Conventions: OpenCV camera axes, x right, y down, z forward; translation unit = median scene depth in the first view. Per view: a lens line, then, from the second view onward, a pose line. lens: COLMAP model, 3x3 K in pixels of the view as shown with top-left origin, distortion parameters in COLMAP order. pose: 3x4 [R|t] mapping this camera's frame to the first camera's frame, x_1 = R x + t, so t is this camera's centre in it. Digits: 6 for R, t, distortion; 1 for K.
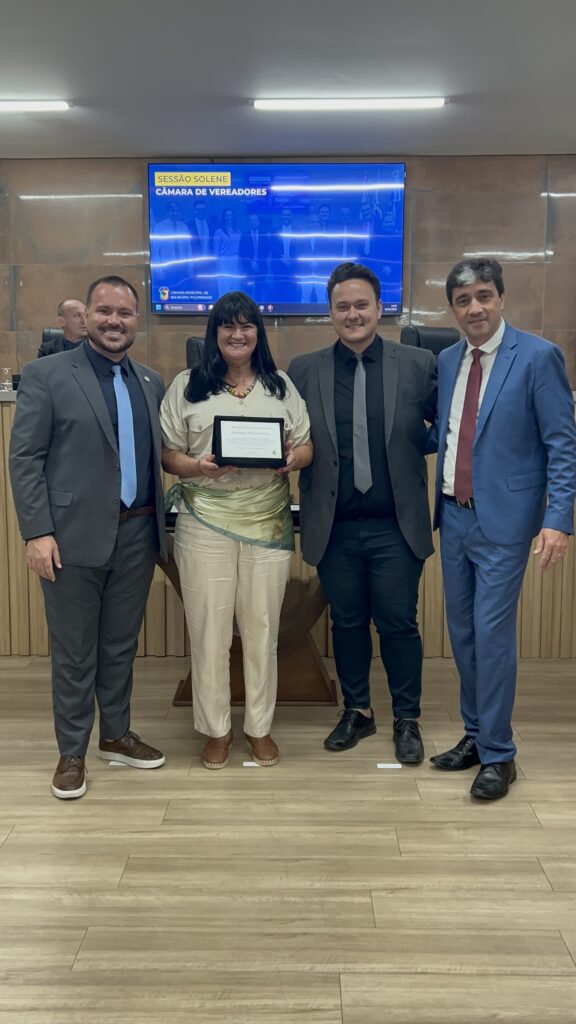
lens RADIAL K [[889.4, 0, 297.6], [0, 889.4, 509.7], [0, 0, 1]] dist [0.001564, 0.010549]
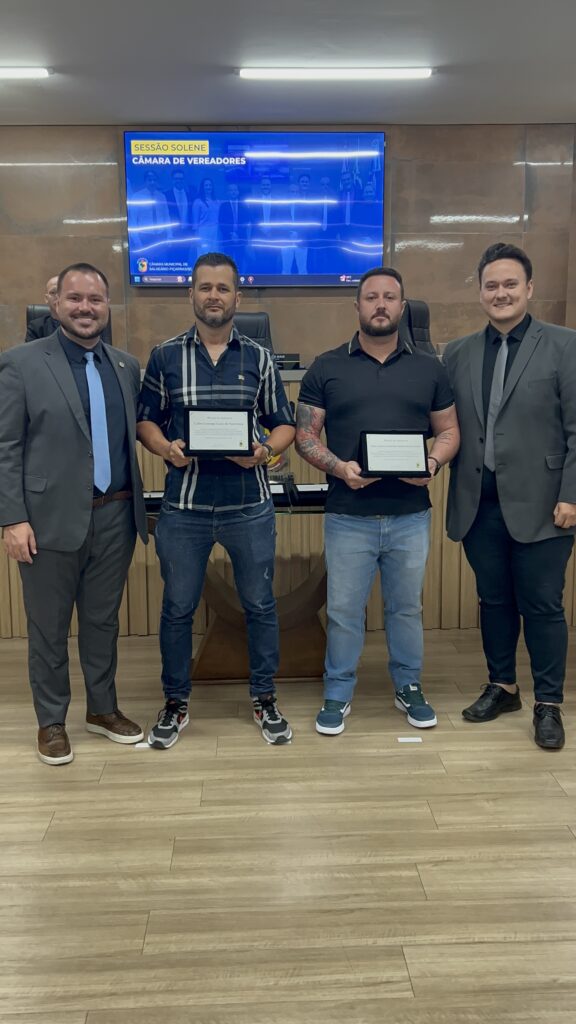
lens RADIAL K [[889.4, 0, 292.3], [0, 889.4, 511.0], [0, 0, 1]] dist [0.001564, 0.010549]
pose [[0.998467, -0.017994, 0.052344, -0.080432], [0.015679, 0.998894, 0.044318, -0.023657], [-0.053083, -0.043429, 0.997645, -0.007992]]
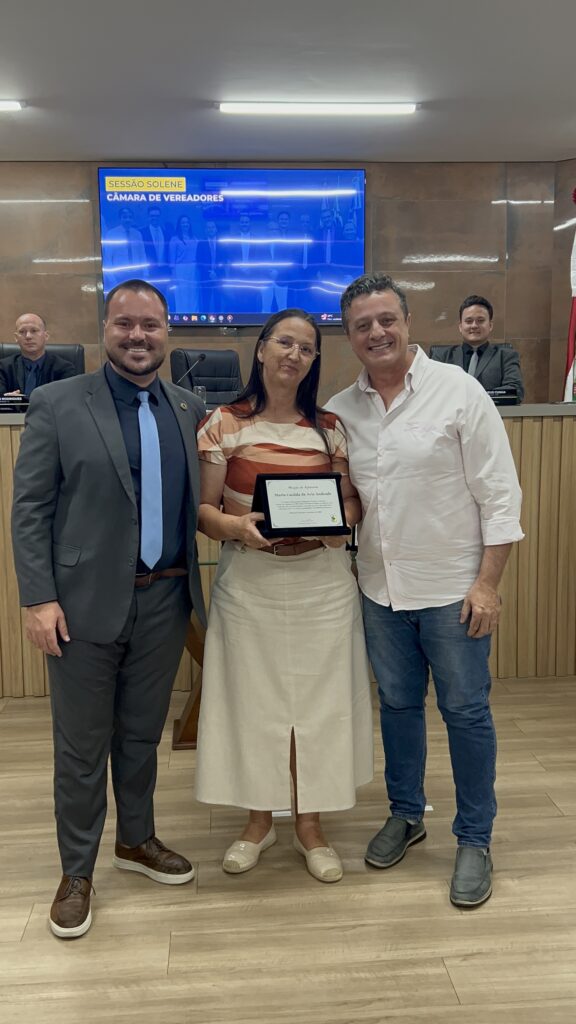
lens RADIAL K [[889.4, 0, 290.7], [0, 889.4, 512.9], [0, 0, 1]] dist [0.001564, 0.010549]
pose [[0.995802, -0.025909, 0.087792, -0.107599], [0.025750, 0.999664, 0.002938, -0.033096], [-0.087839, -0.000665, 0.996134, 0.064318]]
